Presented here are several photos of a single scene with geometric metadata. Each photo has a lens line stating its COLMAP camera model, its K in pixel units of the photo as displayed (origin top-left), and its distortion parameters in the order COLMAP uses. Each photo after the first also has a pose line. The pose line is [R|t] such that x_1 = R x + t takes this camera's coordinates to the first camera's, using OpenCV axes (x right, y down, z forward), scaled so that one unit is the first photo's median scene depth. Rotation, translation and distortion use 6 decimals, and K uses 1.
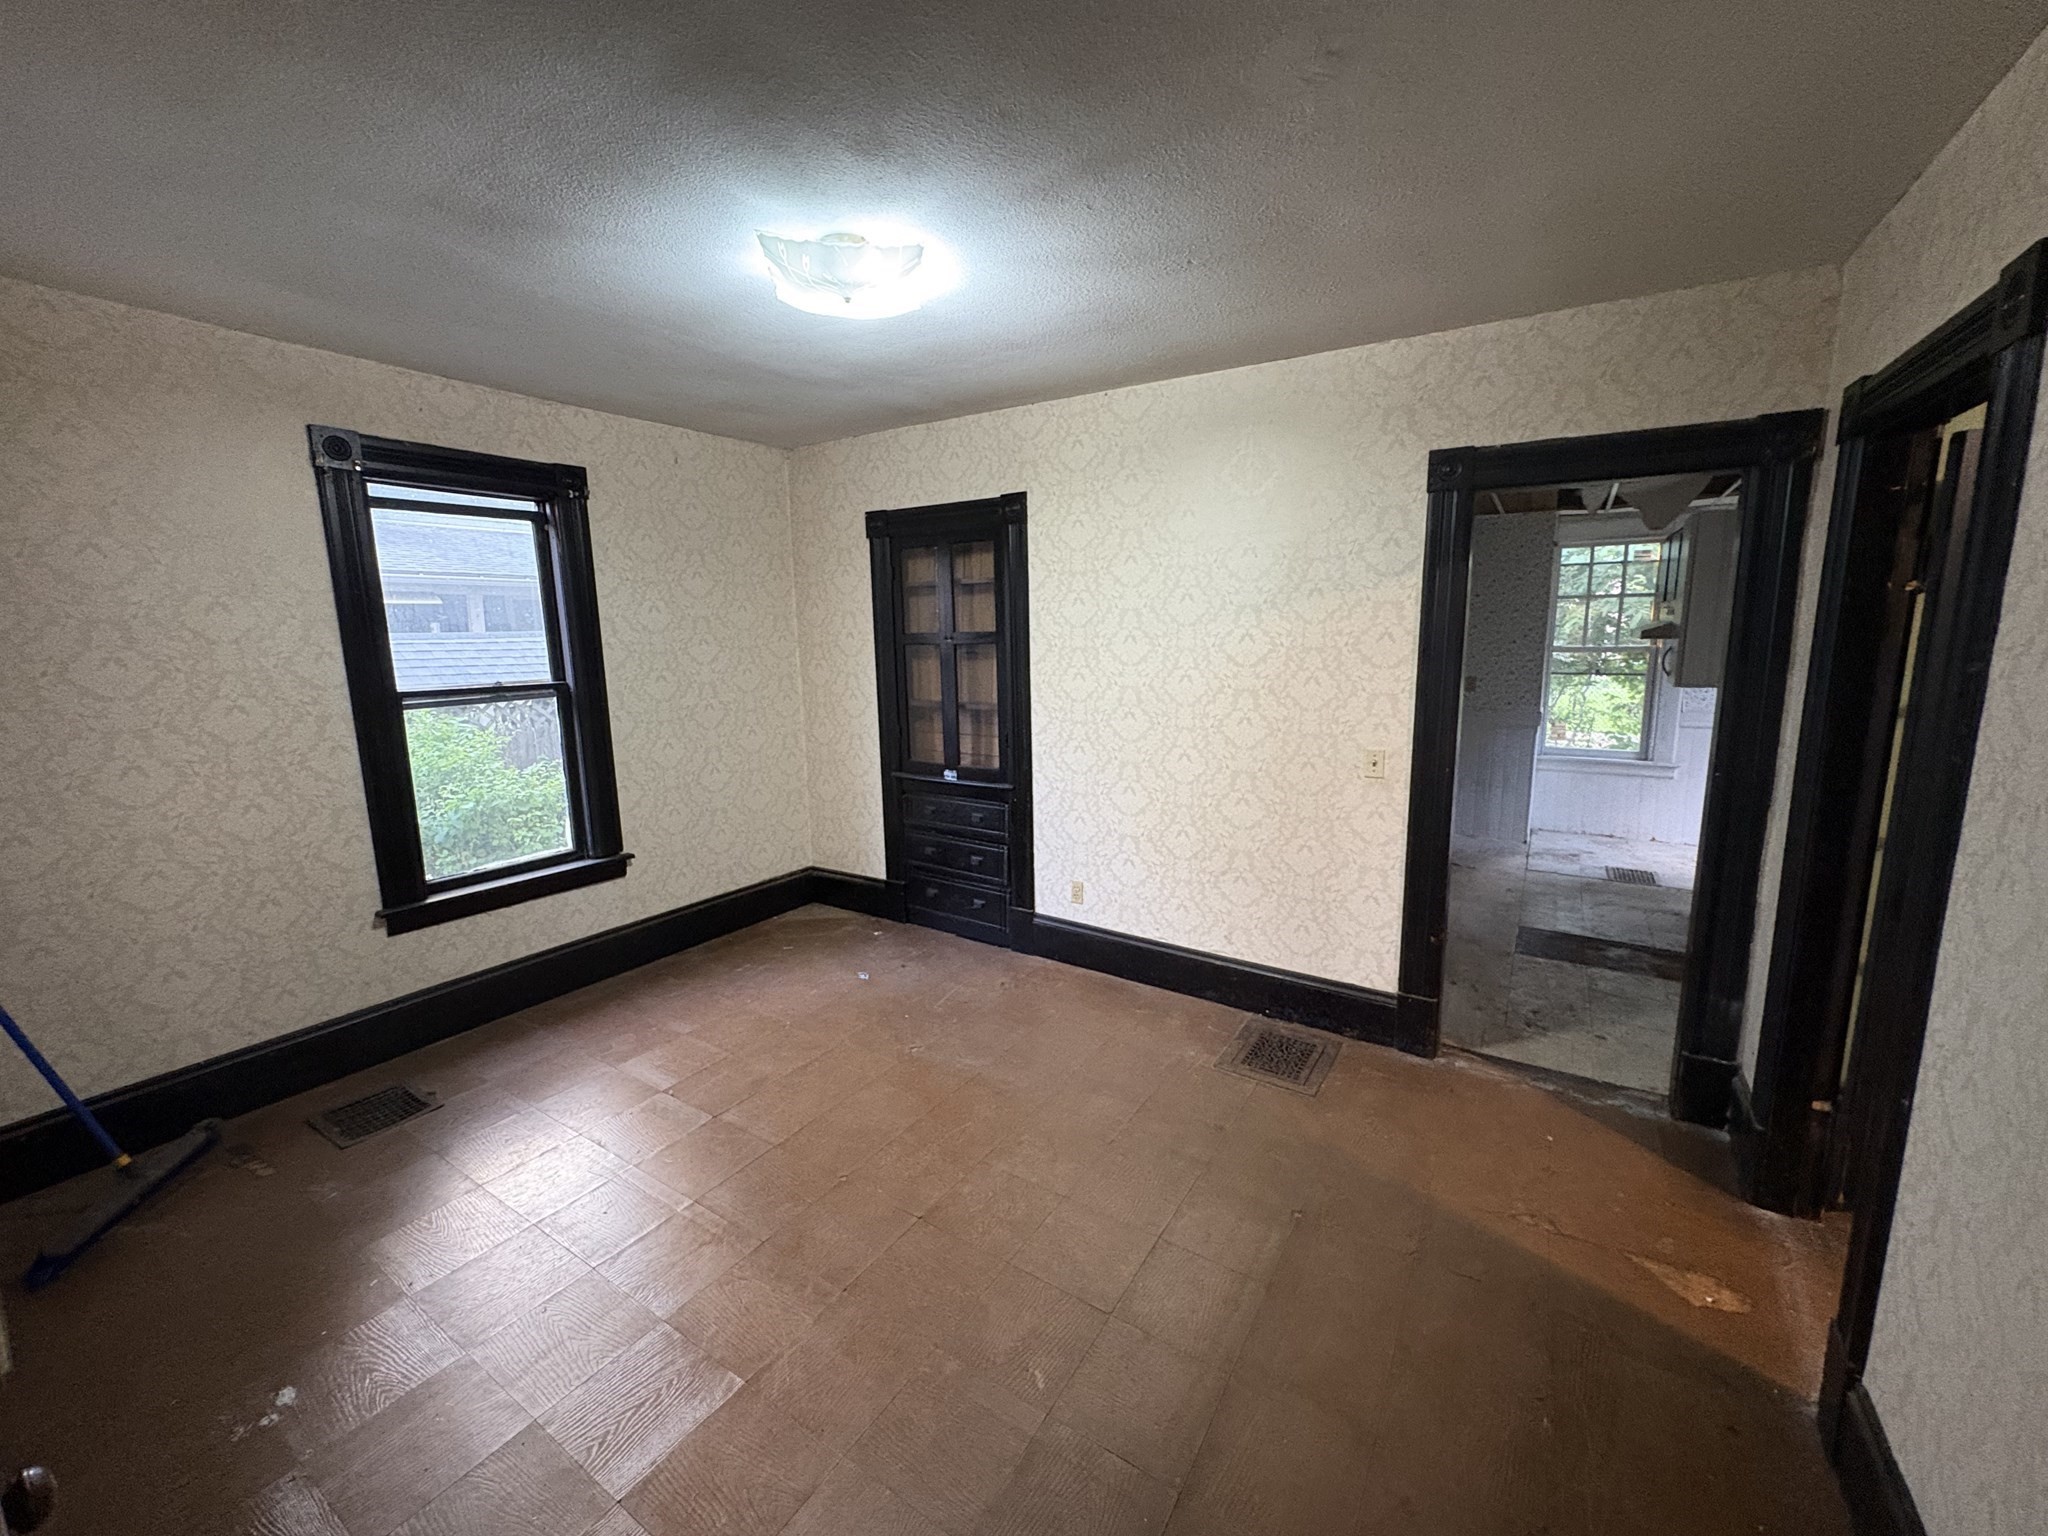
lens RADIAL K [[817.4, 0, 1024.0], [0, 817.4, 768.0], [0, 0, 1]] dist [0.000004, -0.000162]
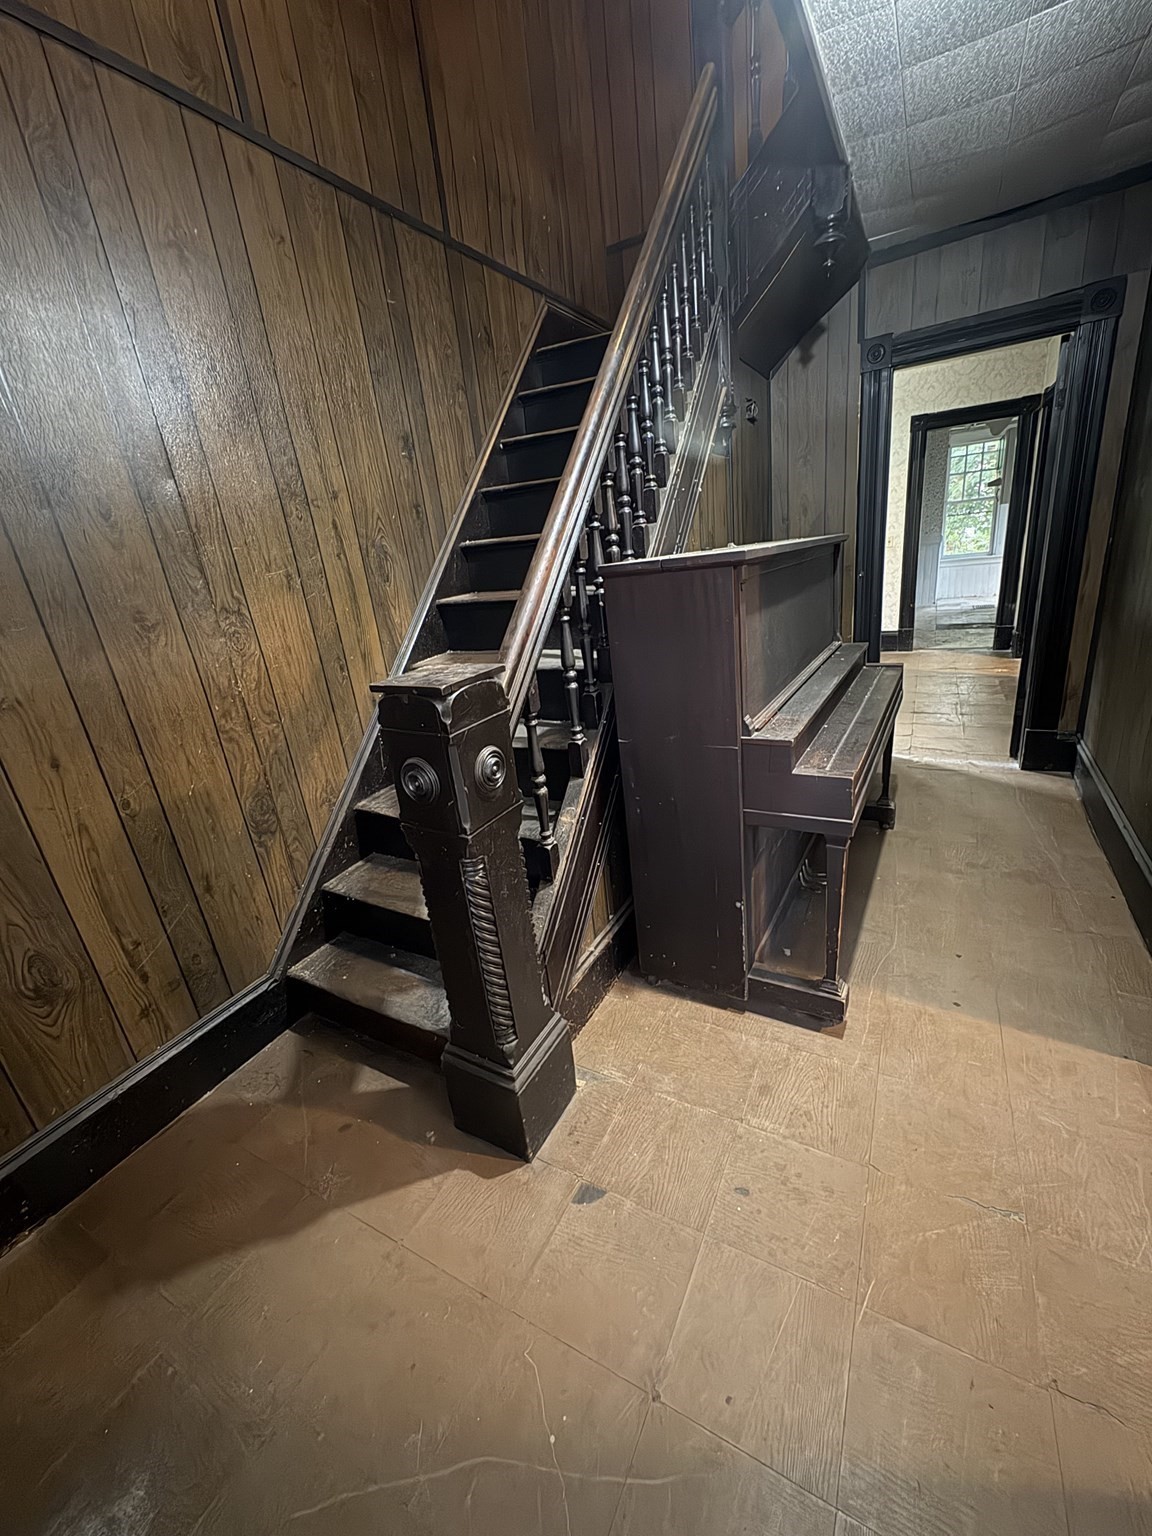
lens RADIAL K [[613.0, 0, 579.0], [0, 613.0, 767.2], [0, 0, 1]] dist [0.000004, -0.000162]
pose [[0.992869, -0.113048, 0.037832, -0.443895], [0.104876, 0.979207, 0.173651, 0.157258], [-0.056676, -0.168445, 0.984080, -0.627360]]
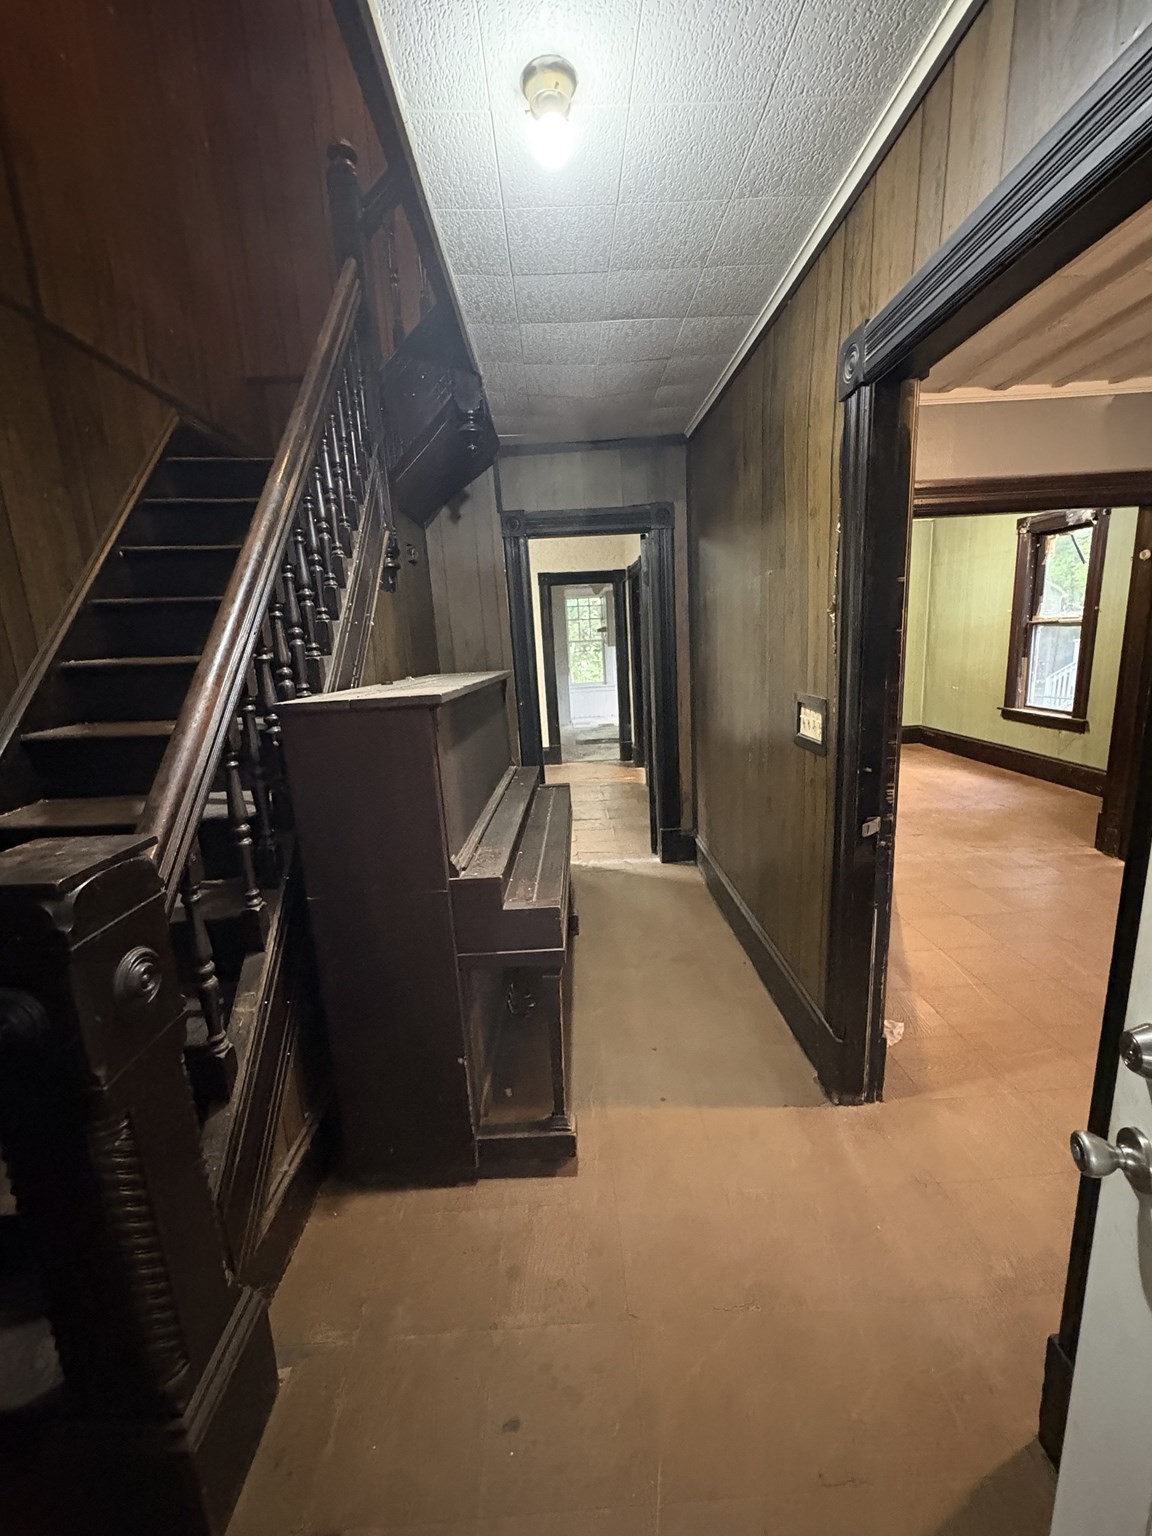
lens RADIAL K [[613.0, 0, 579.0], [0, 613.0, 767.2], [0, 0, 1]] dist [0.000004, -0.000162]
pose [[0.821697, -0.141508, 0.552078, -0.452809], [0.131304, 0.989630, 0.058233, 0.143580], [-0.554593, 0.024640, 0.831757, -0.609538]]
